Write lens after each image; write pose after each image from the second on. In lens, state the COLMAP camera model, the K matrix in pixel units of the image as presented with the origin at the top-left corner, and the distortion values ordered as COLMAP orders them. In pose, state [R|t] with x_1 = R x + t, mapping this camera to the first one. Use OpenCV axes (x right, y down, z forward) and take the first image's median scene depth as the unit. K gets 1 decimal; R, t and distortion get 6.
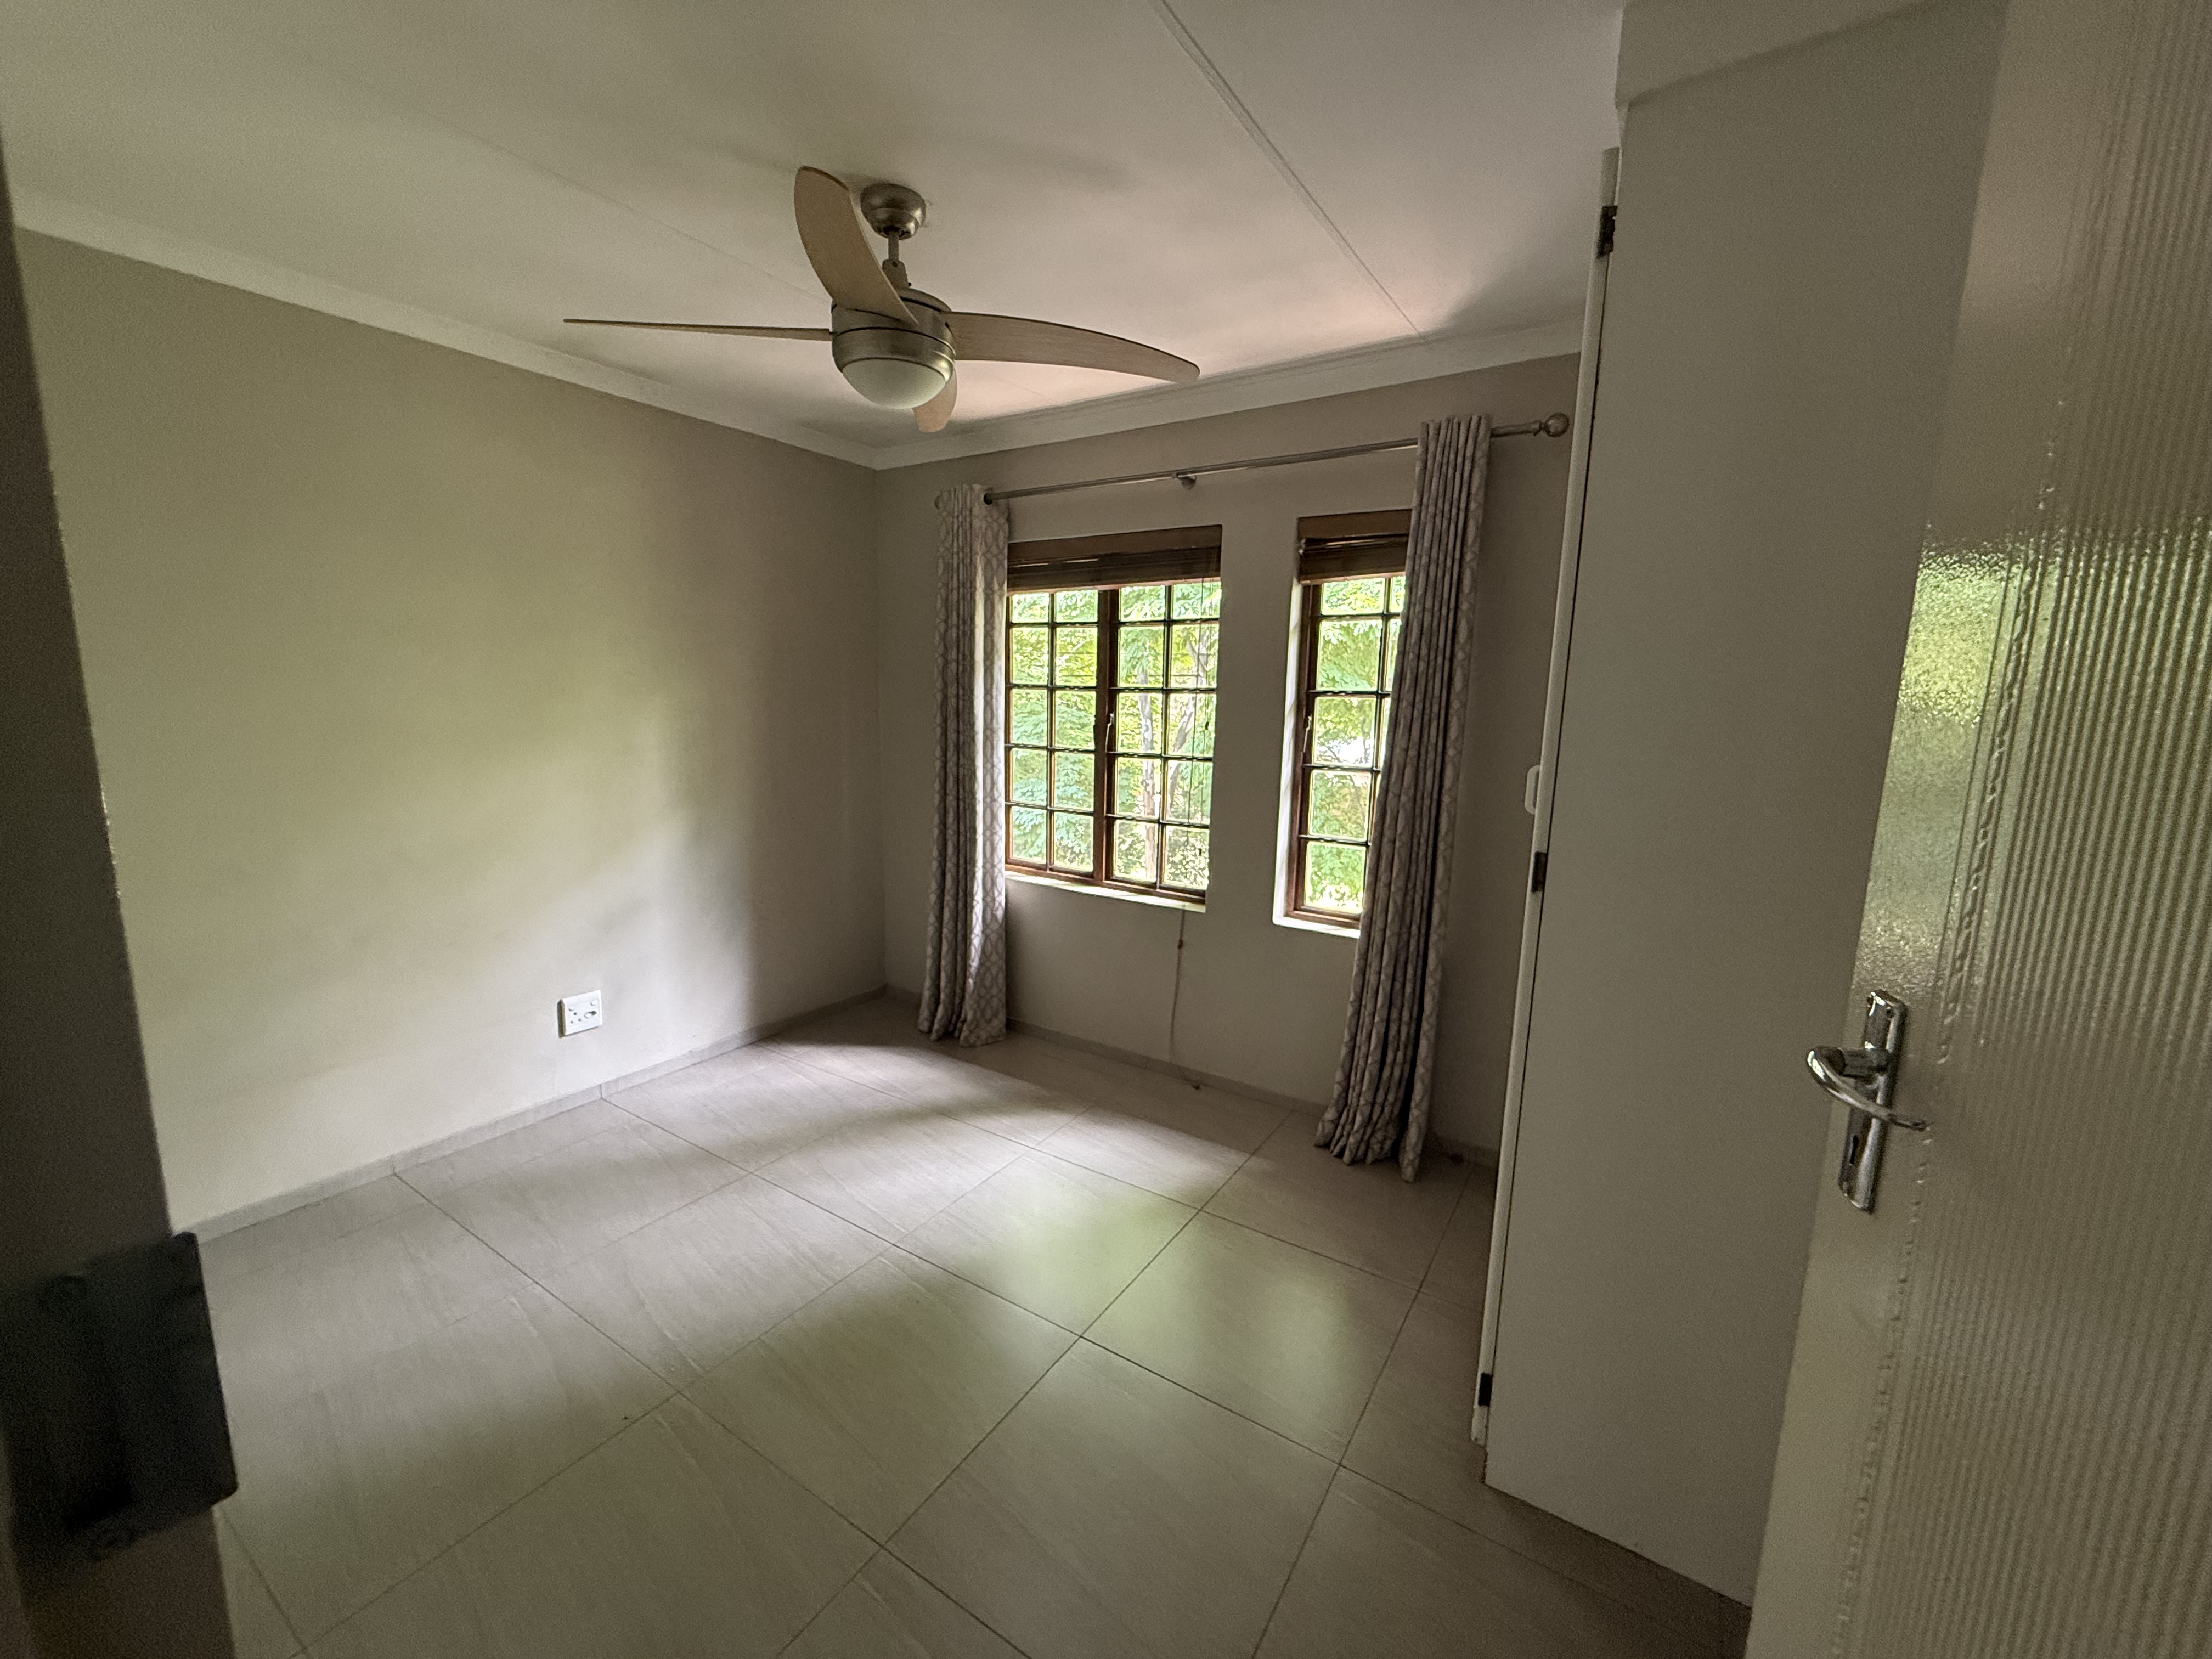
lens RADIAL K [[889.8, 0, 1106.0], [0, 889.8, 829.5], [0, 0, 1]] dist [0.000913, -0.000018]
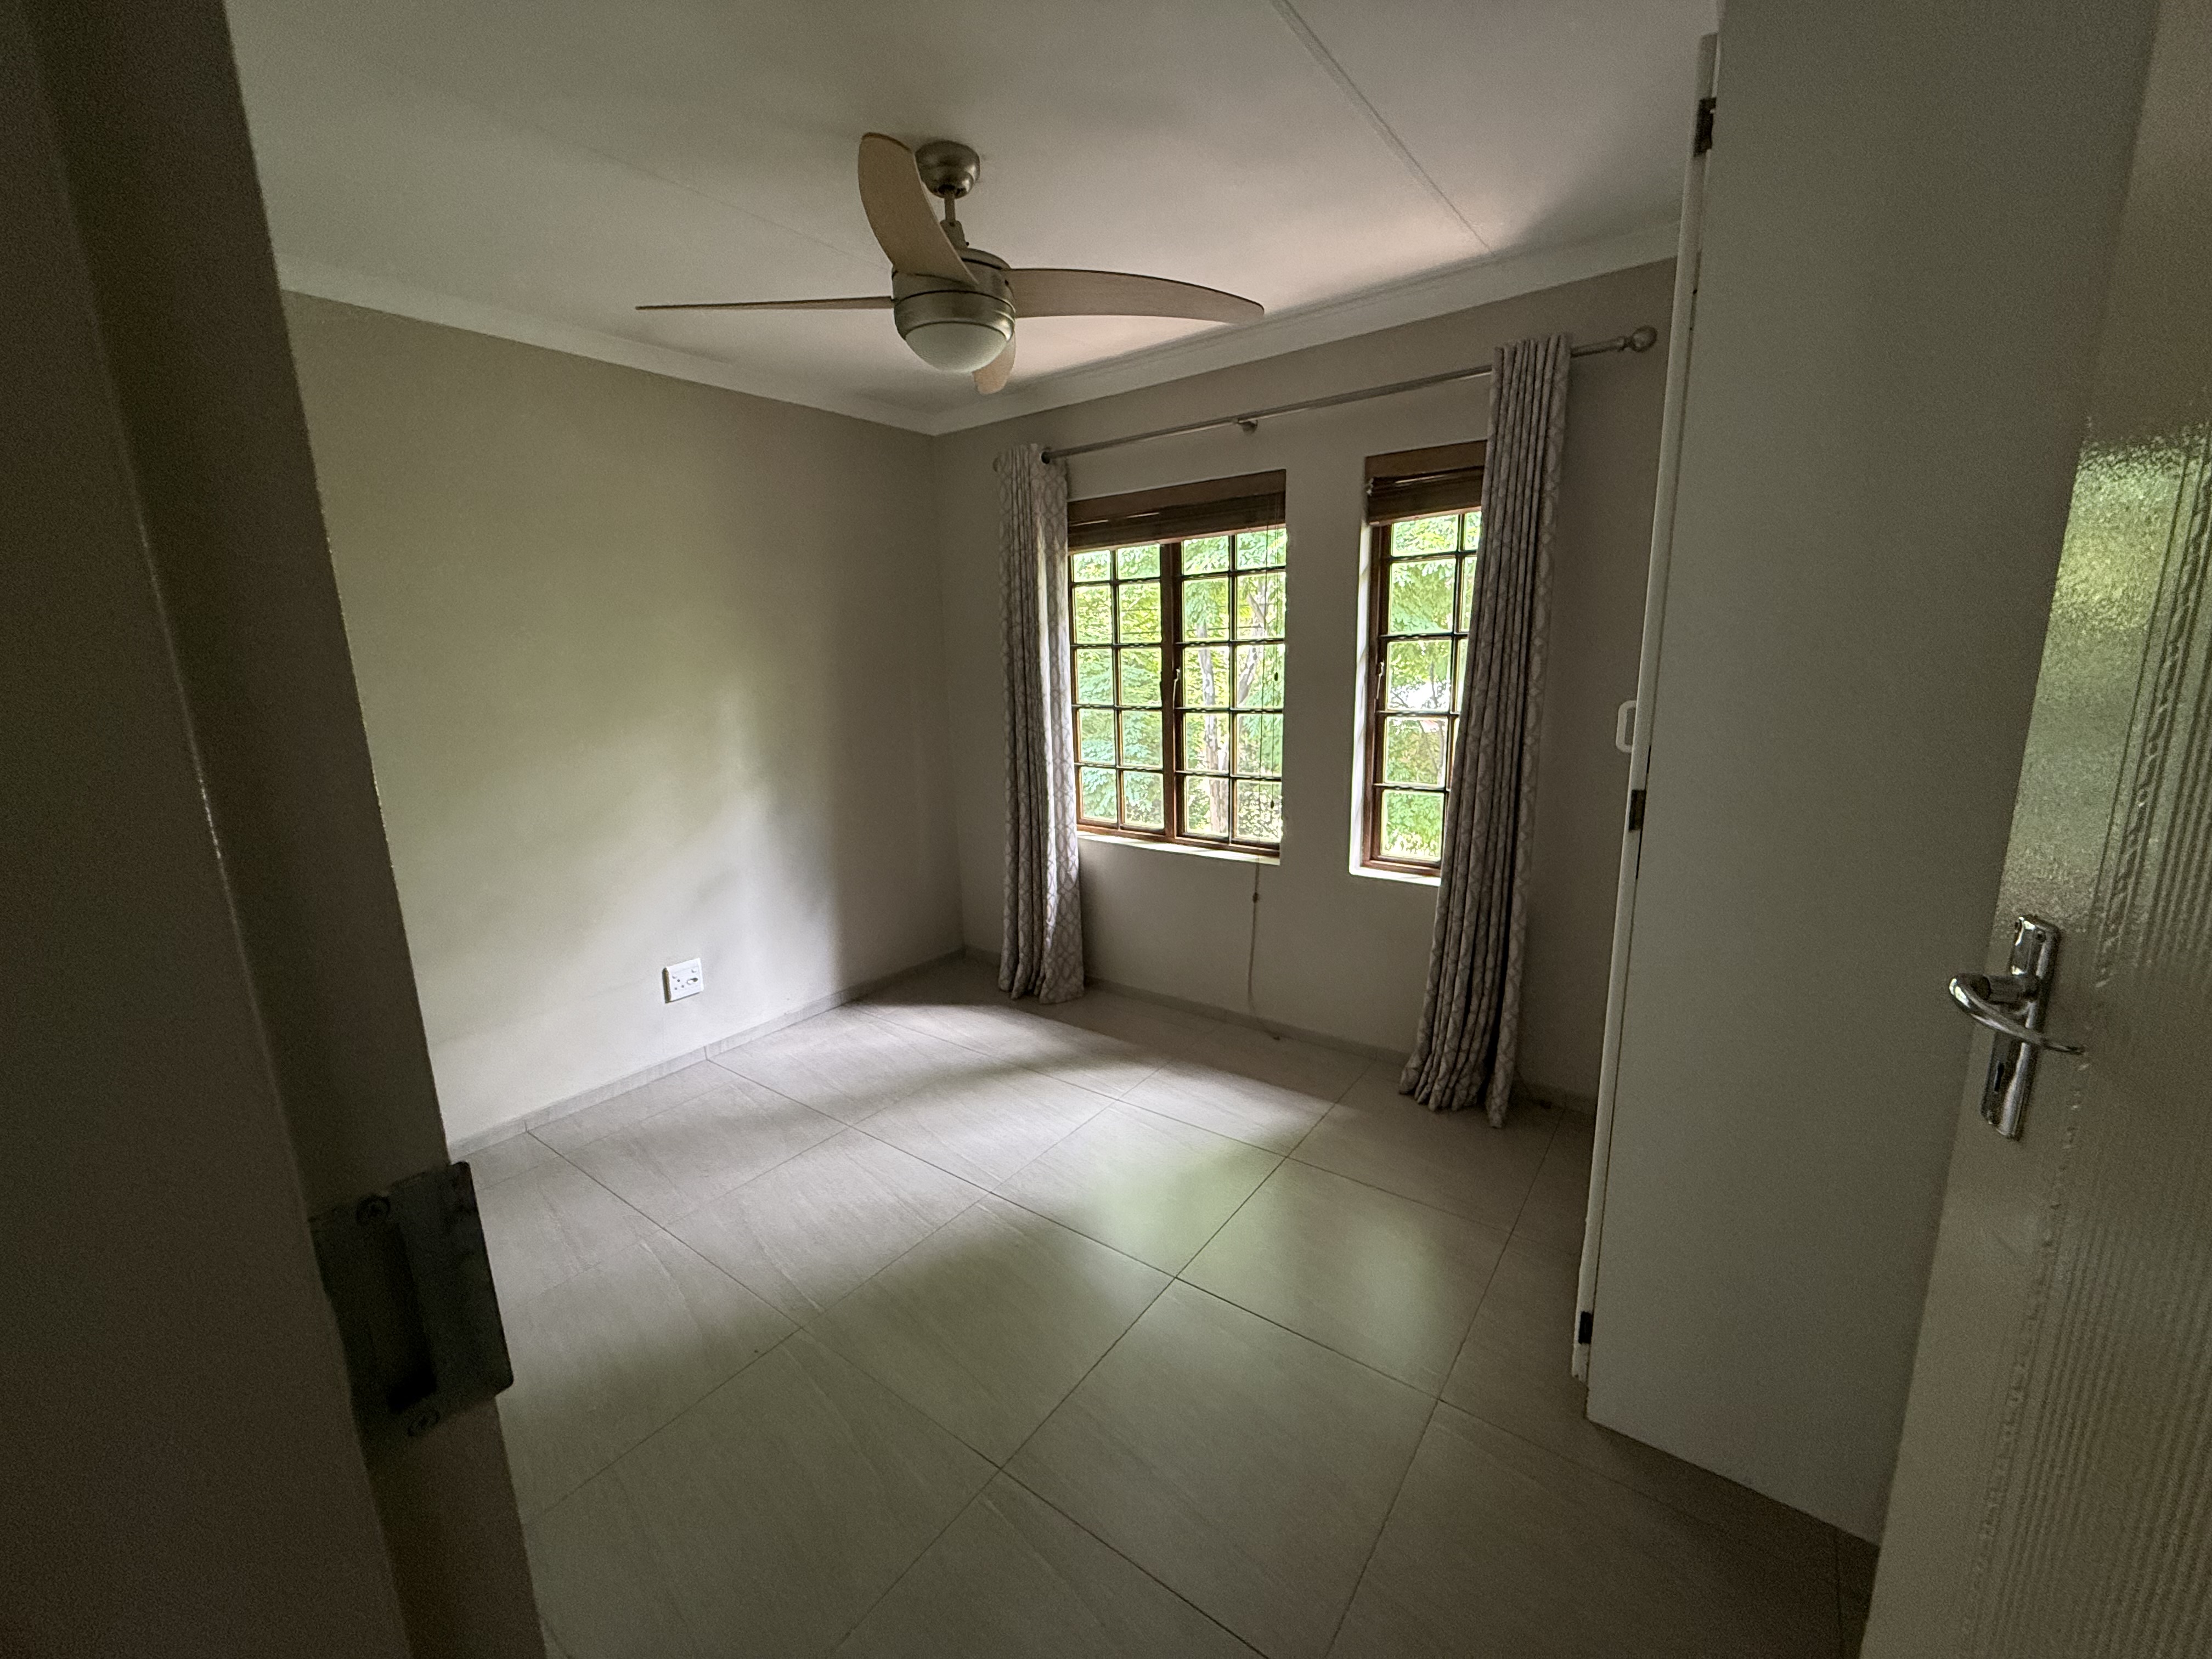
lens RADIAL K [[889.3, 0, 1106.0], [0, 889.3, 829.5], [0, 0, 1]] dist [0.000396, 0.000130]
pose [[0.996863, -0.035744, -0.070617, -0.011449], [0.038967, 0.998236, 0.044801, 0.001004], [0.068891, -0.047412, 0.996497, -0.005698]]
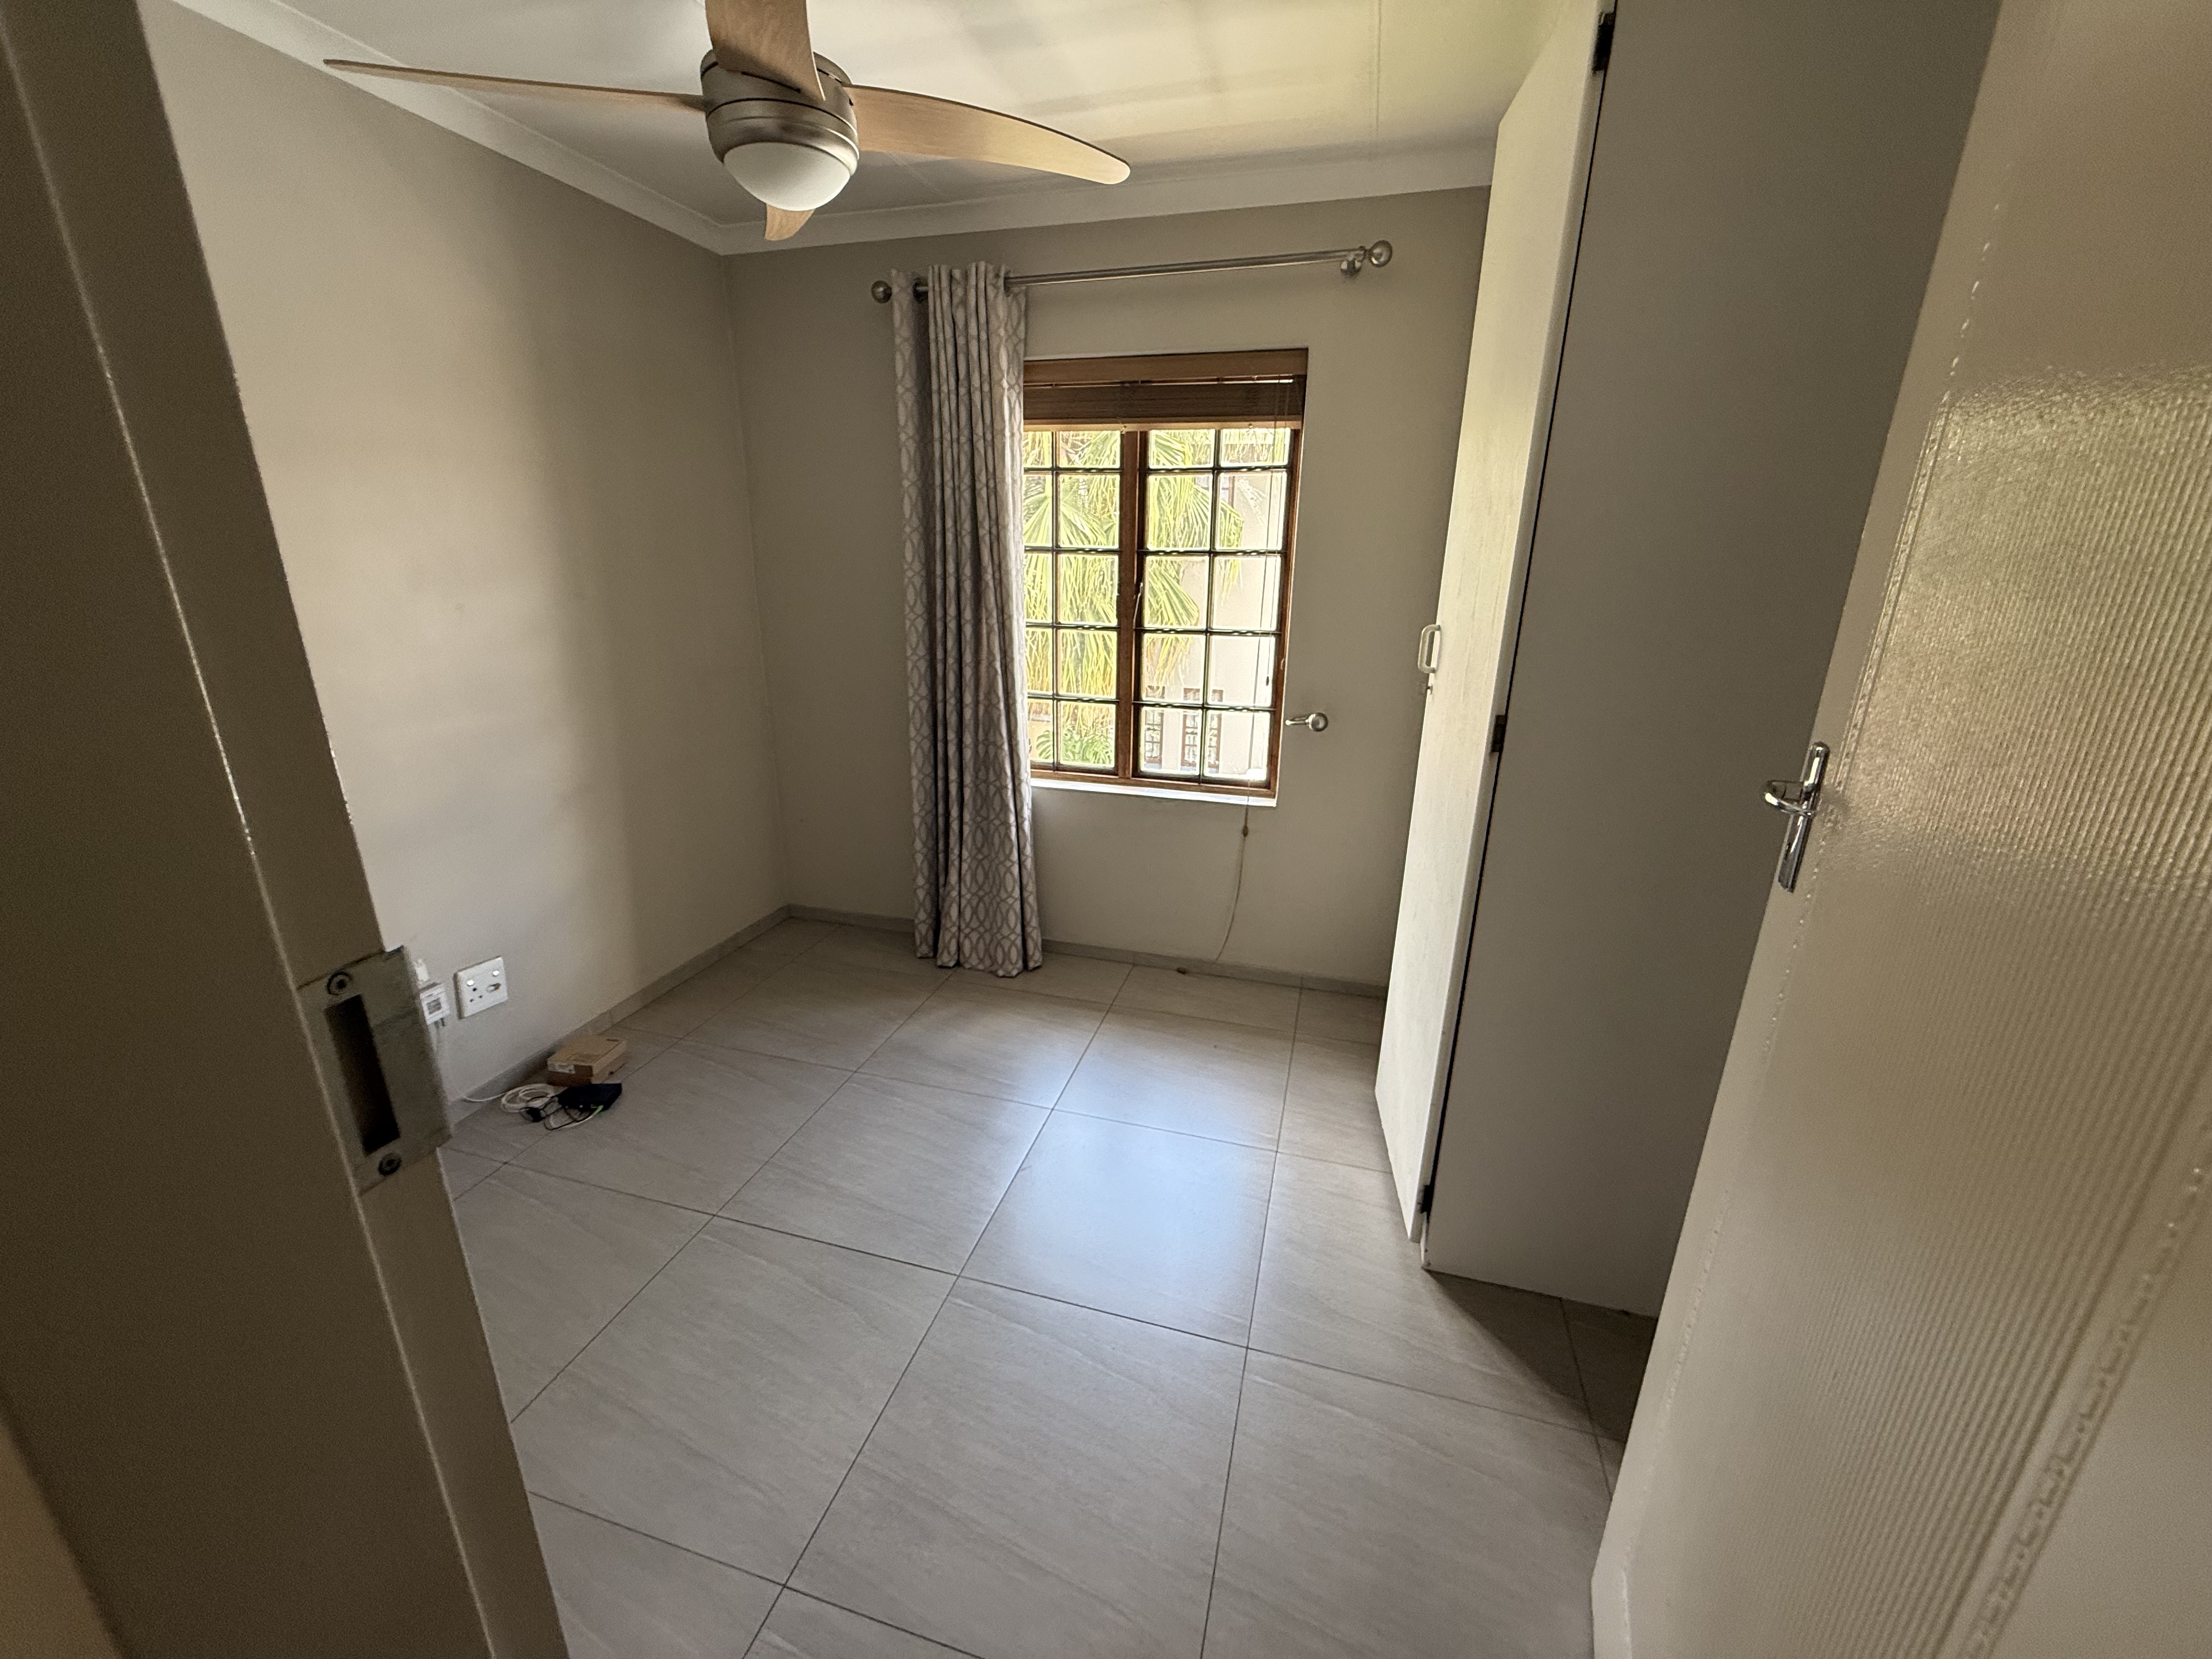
lens RADIAL K [[880.4, 0, 1101.9], [0, 880.4, 827.4], [0, 0, 1]] dist [0.000657, -0.000308]
pose [[0.955409, -0.098767, 0.278278, -0.335149], [0.054979, 0.985424, 0.160989, -0.042867], [-0.290122, -0.138510, 0.946913, 0.212331]]
